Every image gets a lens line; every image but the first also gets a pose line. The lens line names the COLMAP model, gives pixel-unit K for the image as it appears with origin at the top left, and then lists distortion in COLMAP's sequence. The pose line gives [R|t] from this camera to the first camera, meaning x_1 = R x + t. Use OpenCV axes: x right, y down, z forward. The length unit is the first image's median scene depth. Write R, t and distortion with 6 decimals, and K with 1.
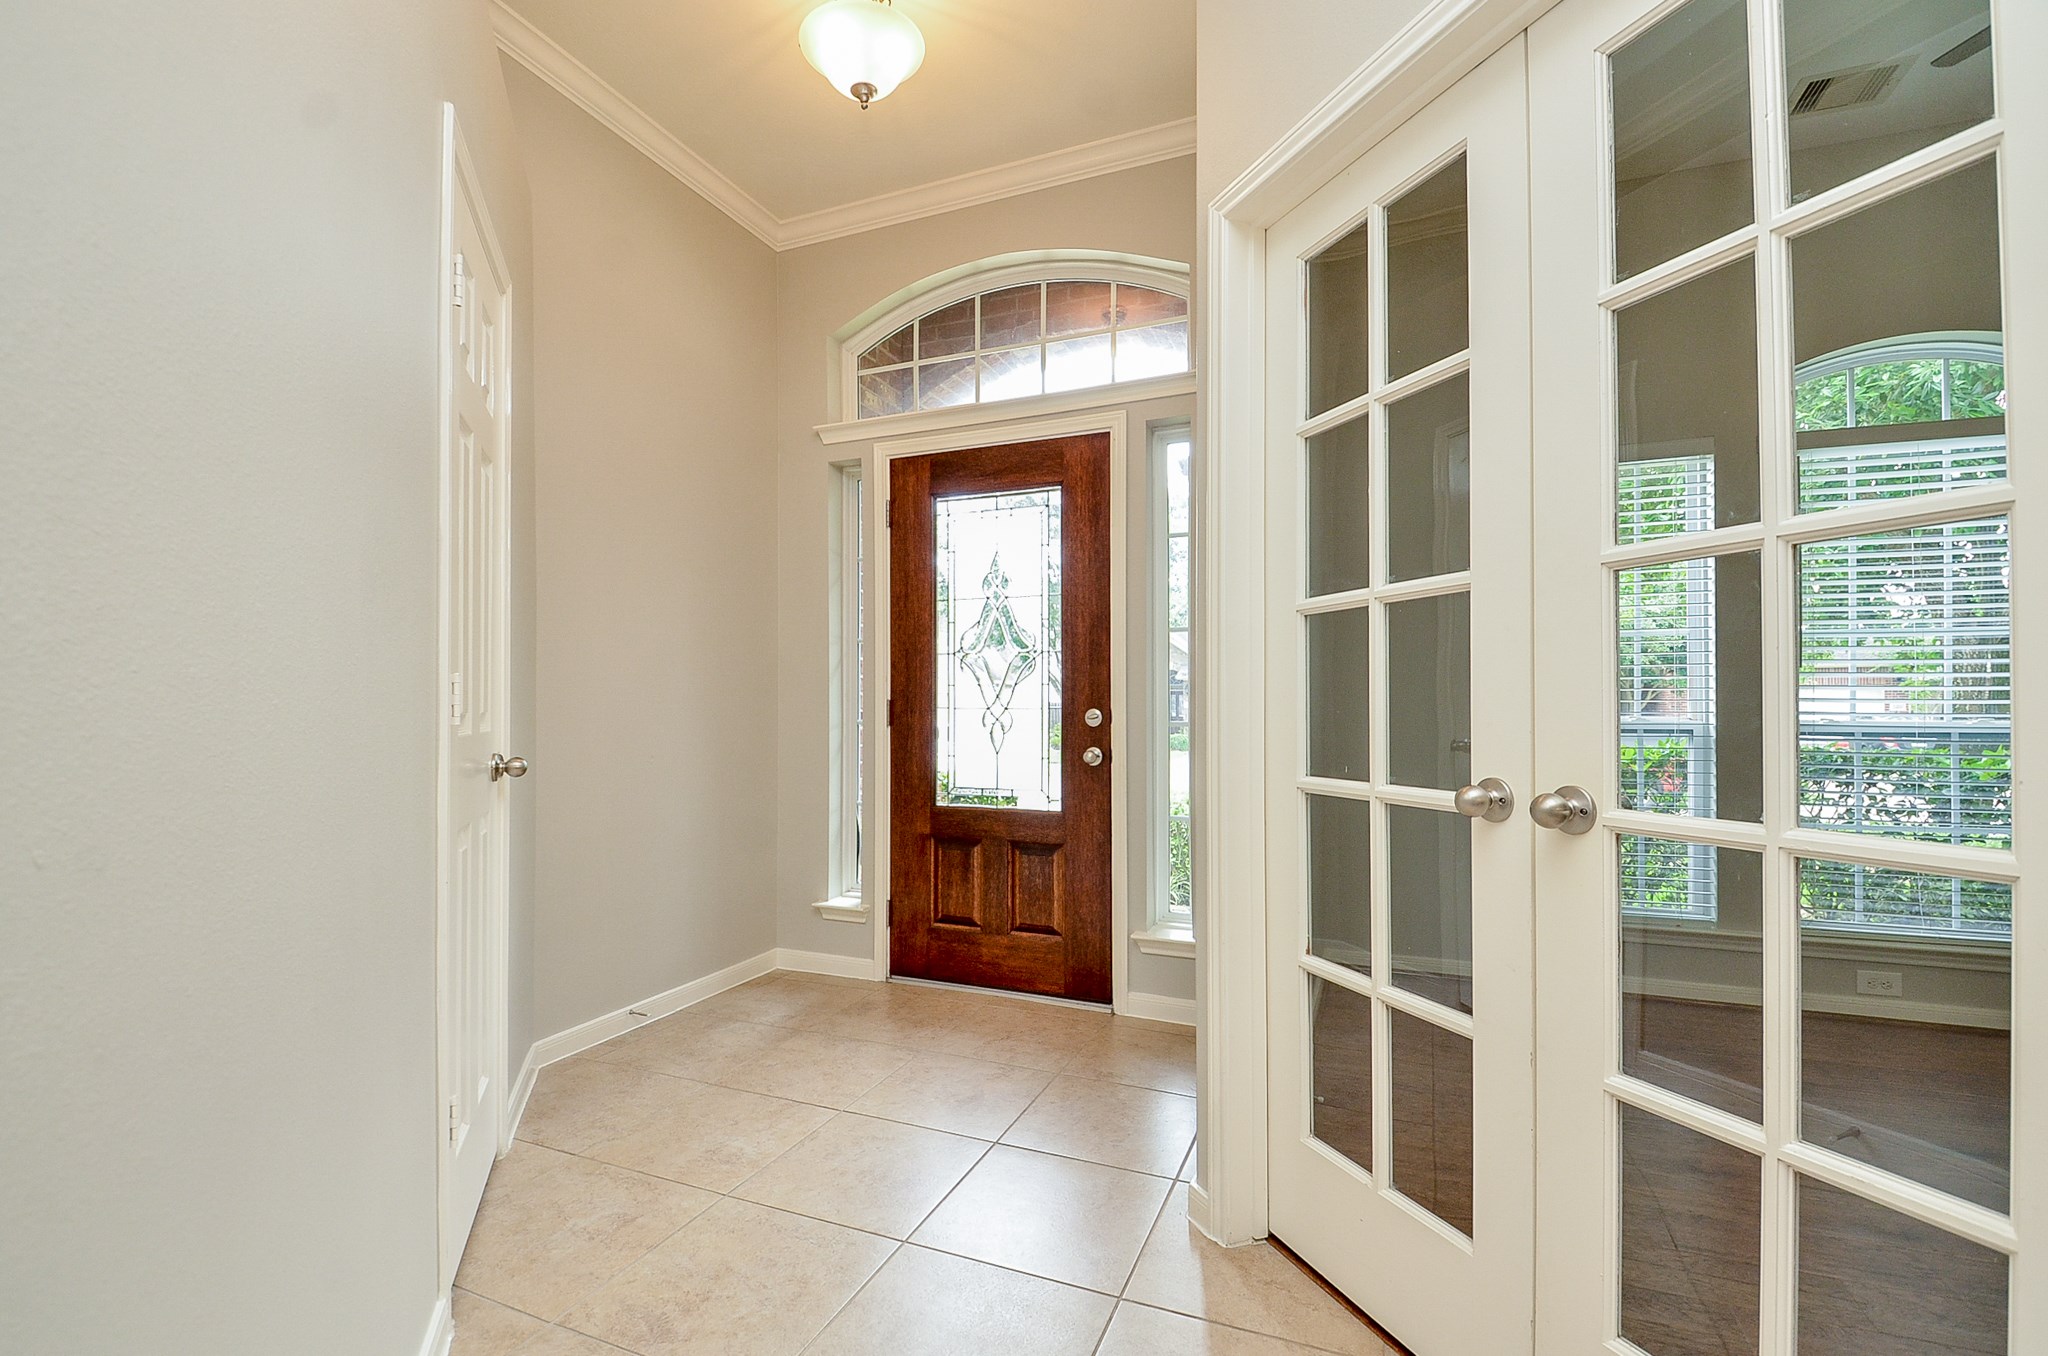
lens RADIAL K [[900.5, 0, 1034.4], [0, 900.5, 692.5], [0, 0, 1]] dist [0.029070, -0.025805]
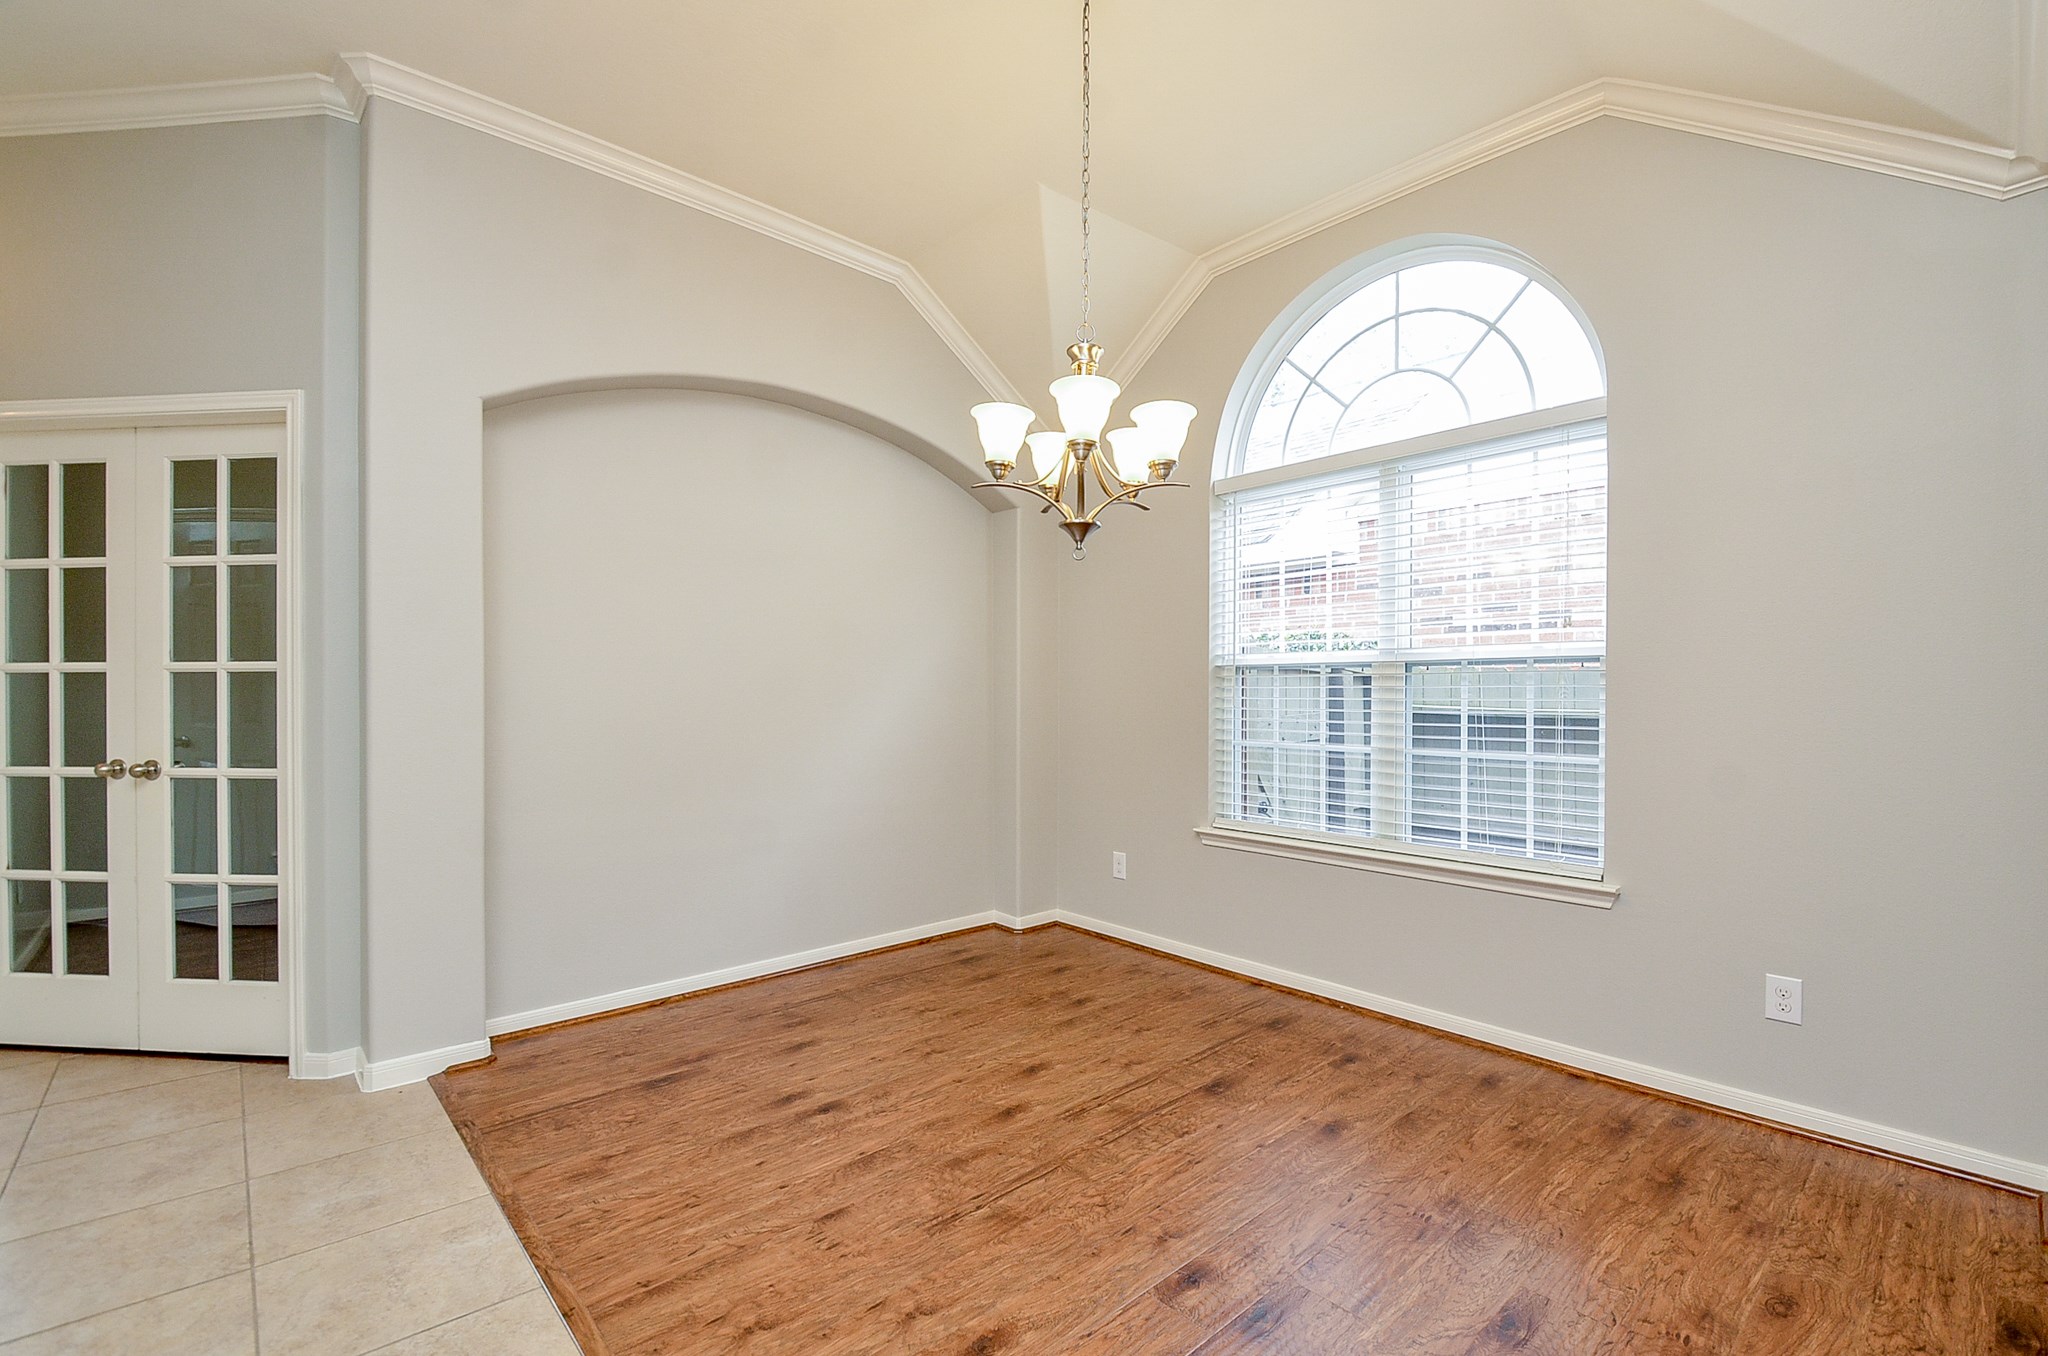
lens RADIAL K [[900.5, 0, 1034.4], [0, 900.5, 692.5], [0, 0, 1]] dist [0.029070, -0.025805]
pose [[0.428068, -0.002005, 0.903744, -0.328879], [-0.011456, 0.999905, 0.007645, -0.069266], [-0.903674, -0.013626, 0.428004, -1.234758]]
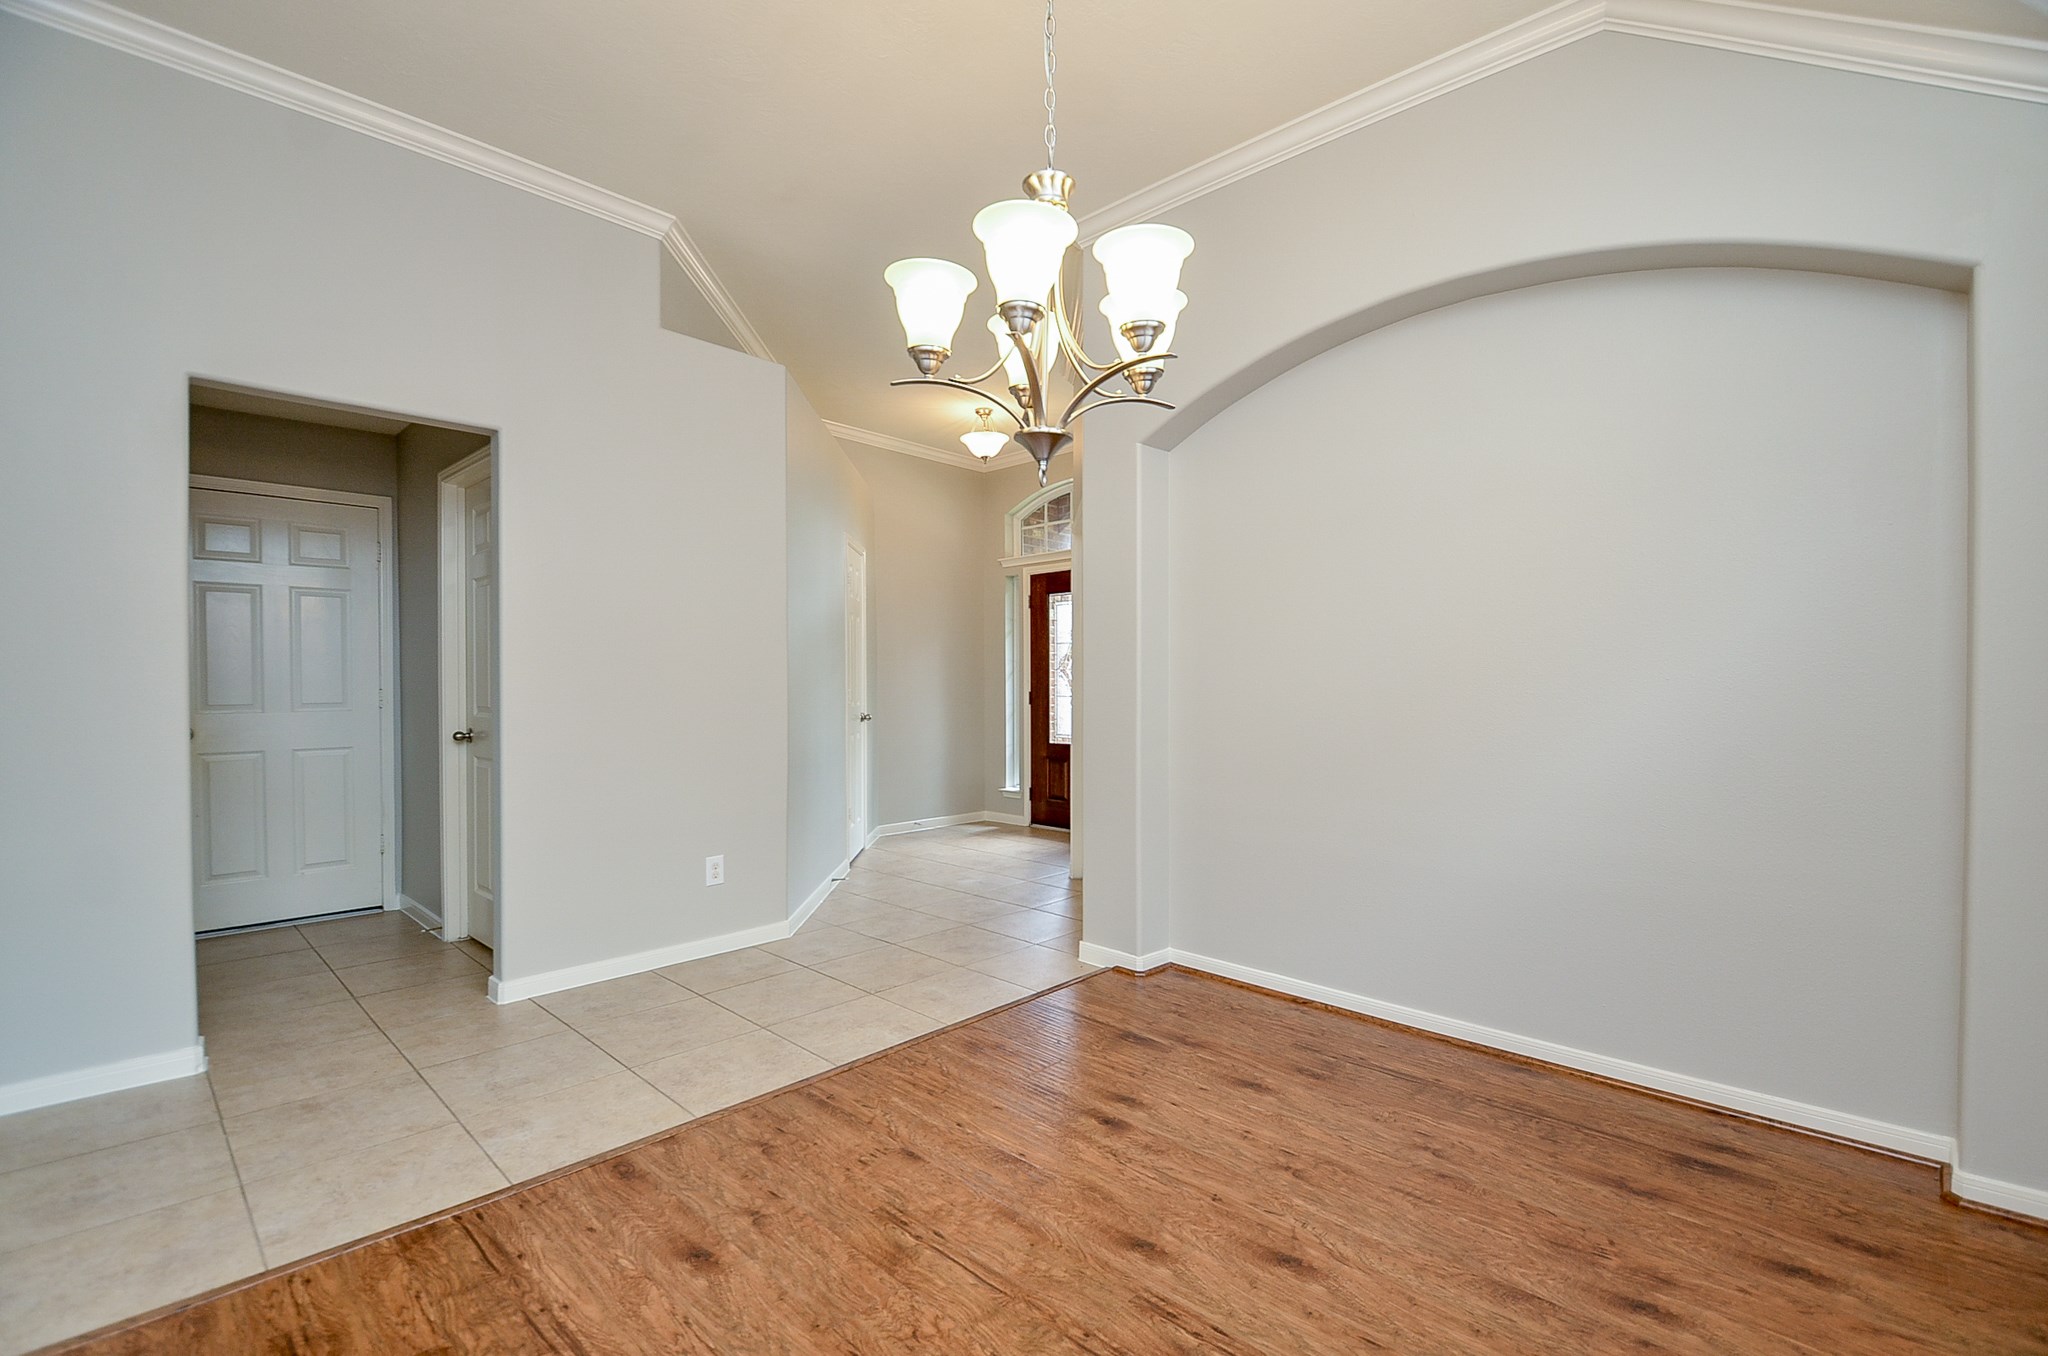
lens RADIAL K [[900.5, 0, 1034.4], [0, 900.5, 692.5], [0, 0, 1]] dist [0.029070, -0.025805]
pose [[0.931628, 0.006026, -0.363363, 1.020680], [0.003515, 0.999666, 0.025590, -0.072612], [0.363396, -0.025117, 0.931296, -1.571951]]
